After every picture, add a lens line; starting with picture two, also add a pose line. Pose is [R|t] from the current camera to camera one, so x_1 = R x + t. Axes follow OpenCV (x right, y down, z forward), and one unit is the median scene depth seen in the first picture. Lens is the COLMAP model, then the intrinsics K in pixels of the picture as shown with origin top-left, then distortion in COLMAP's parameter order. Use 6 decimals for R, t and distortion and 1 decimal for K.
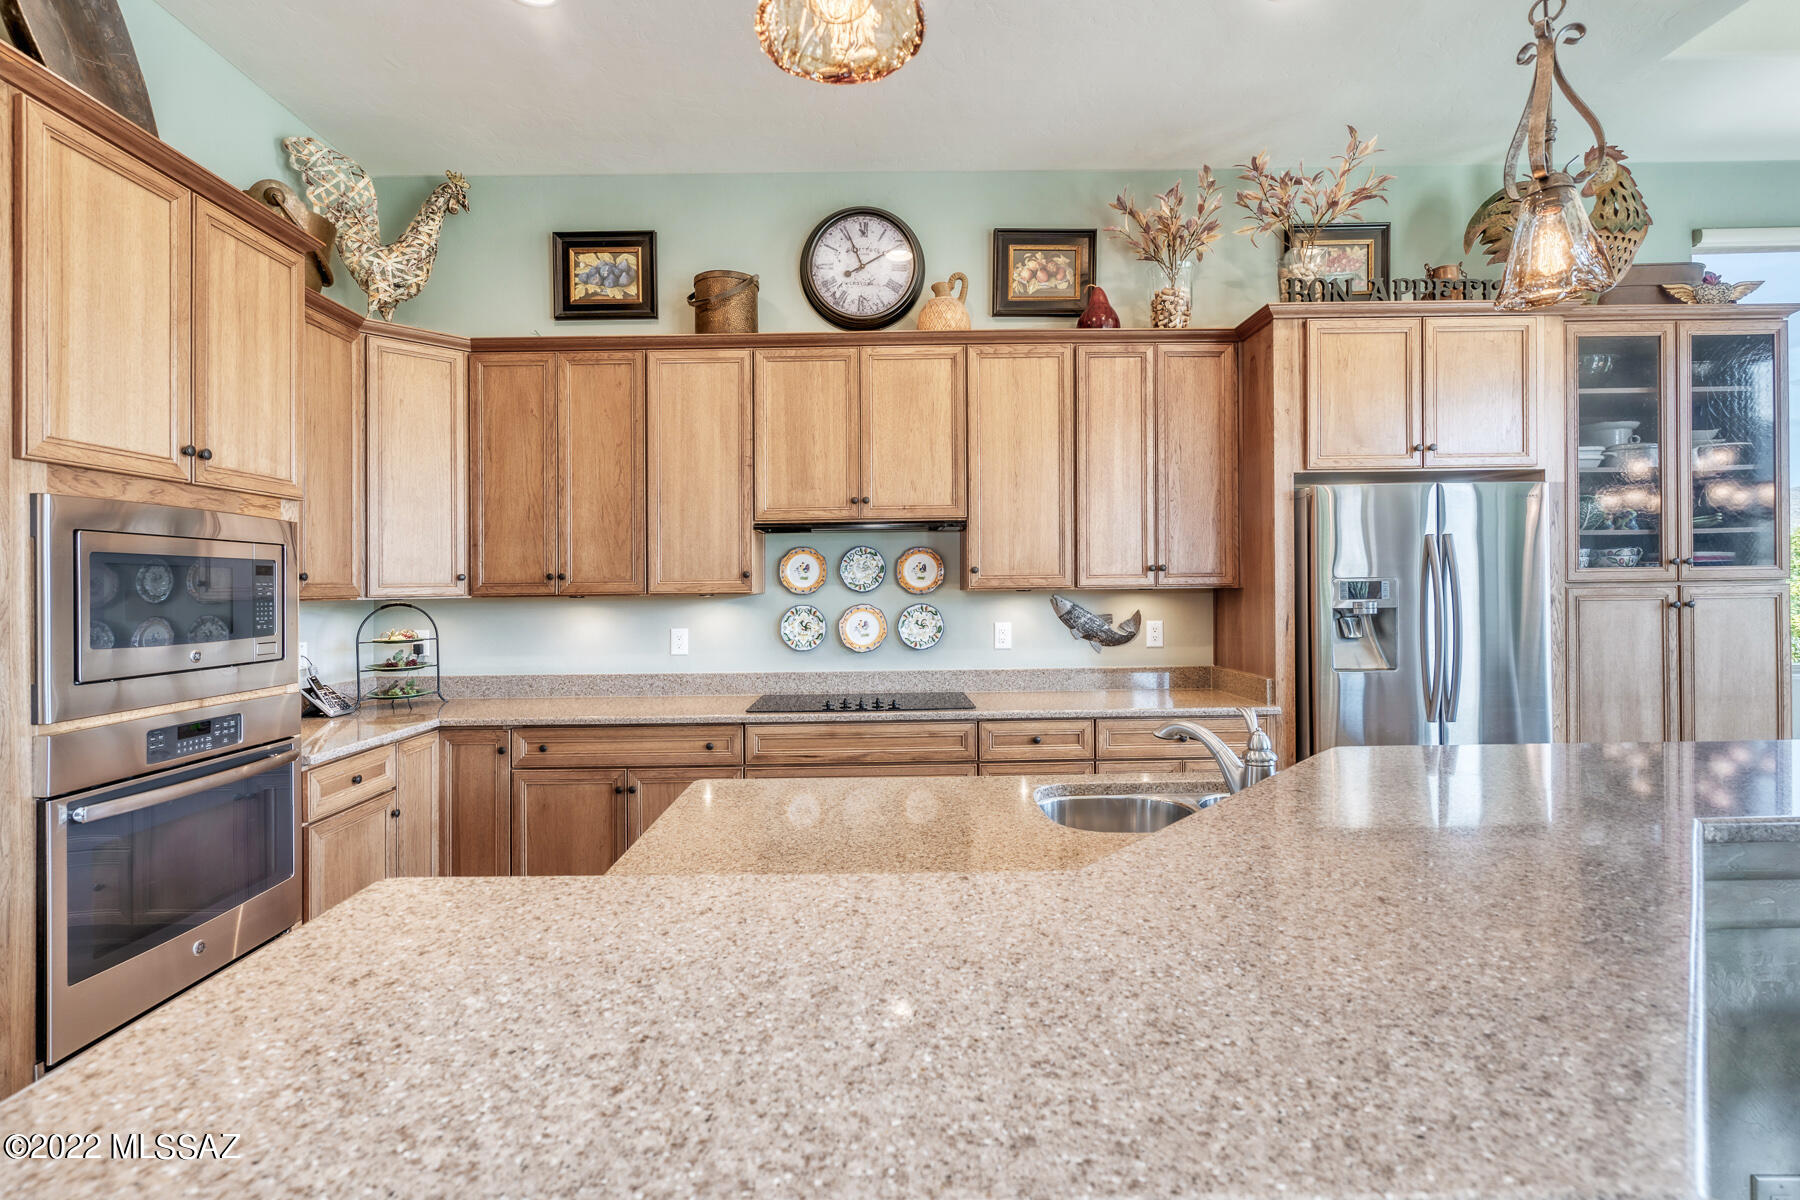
lens RADIAL K [[822.7, 0, 858.6], [0, 822.7, 590.6], [0, 0, 1]] dist [-0.003650, 0.001622]
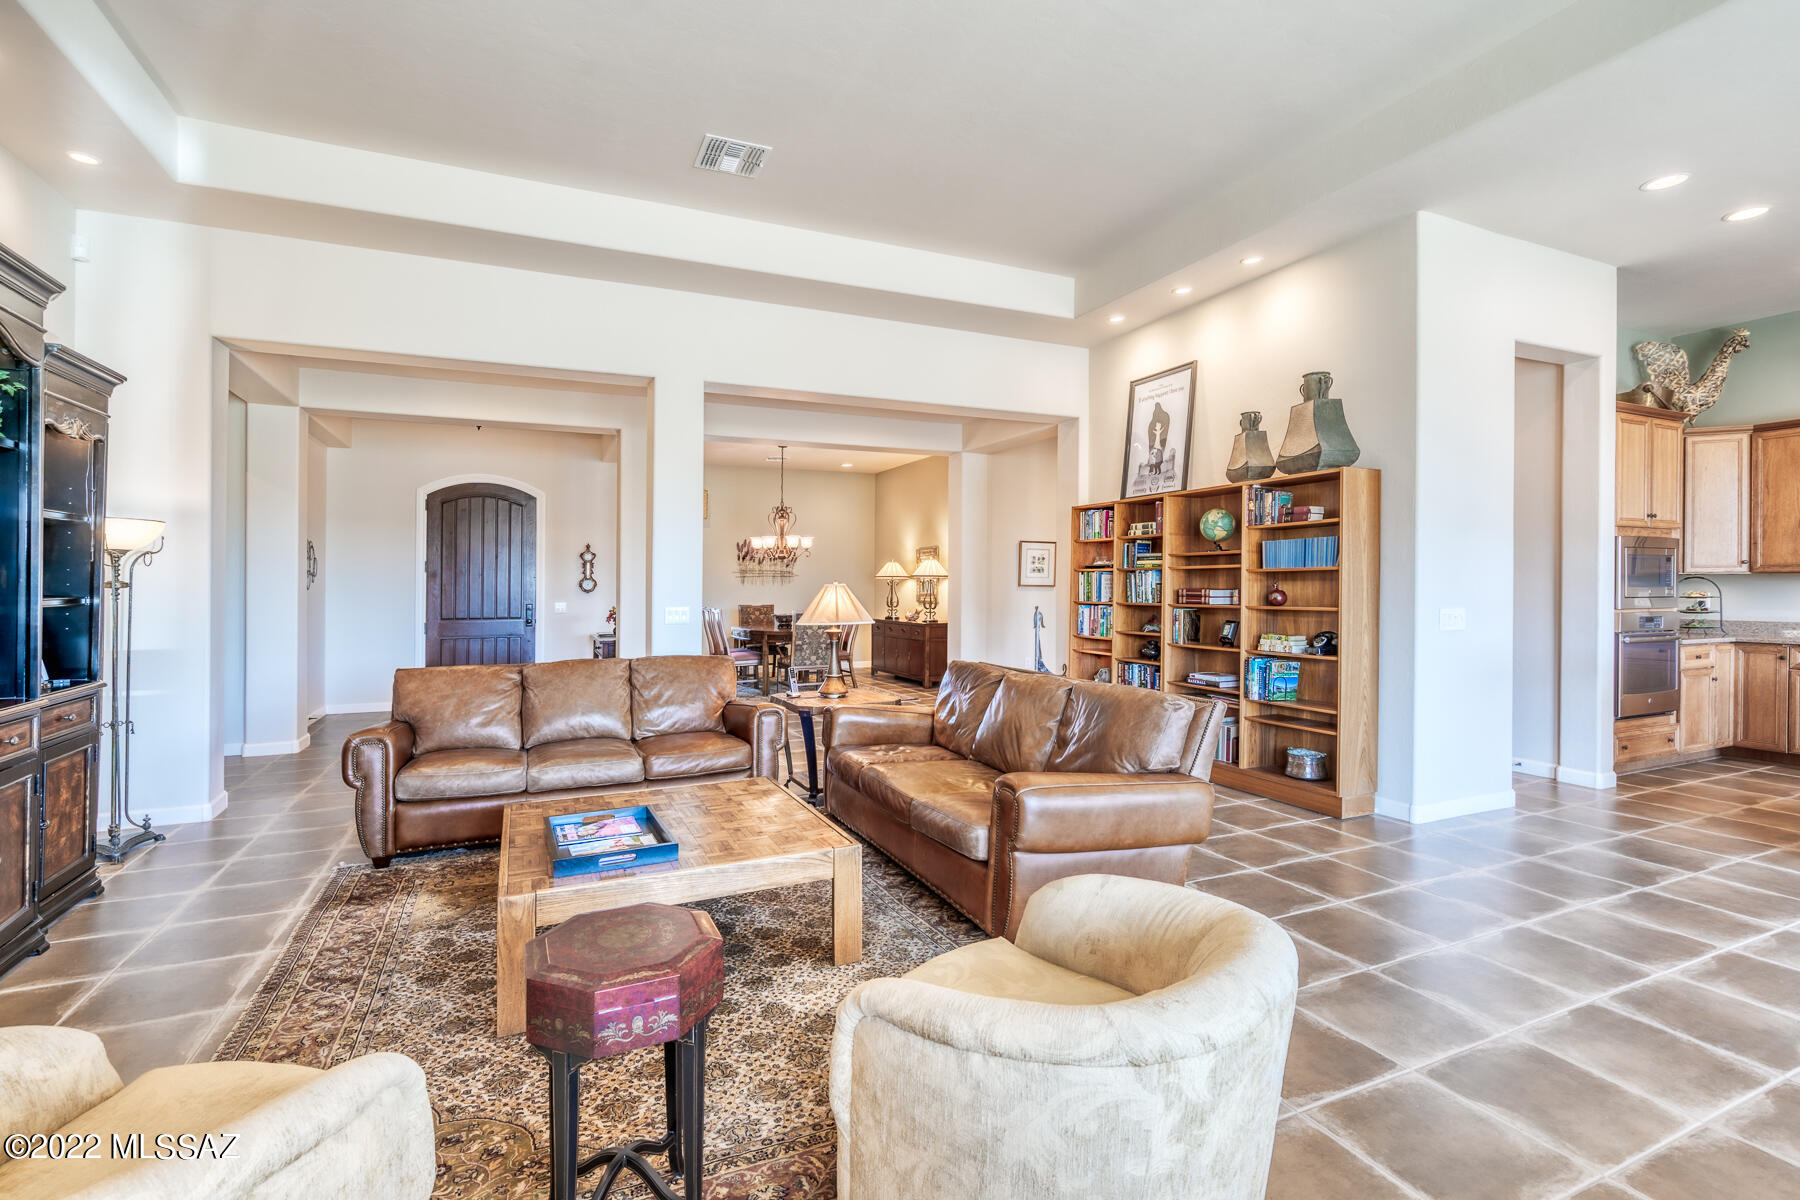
lens RADIAL K [[822.7, 0, 895.7], [0, 822.7, 581.4], [0, 0, 1]] dist [-0.003650, 0.001622]
pose [[0.426872, 0.009341, -0.904264, 0.323929], [-0.007796, 0.999948, 0.006649, 0.027082], [0.904278, 0.004211, 0.426923, -1.364696]]
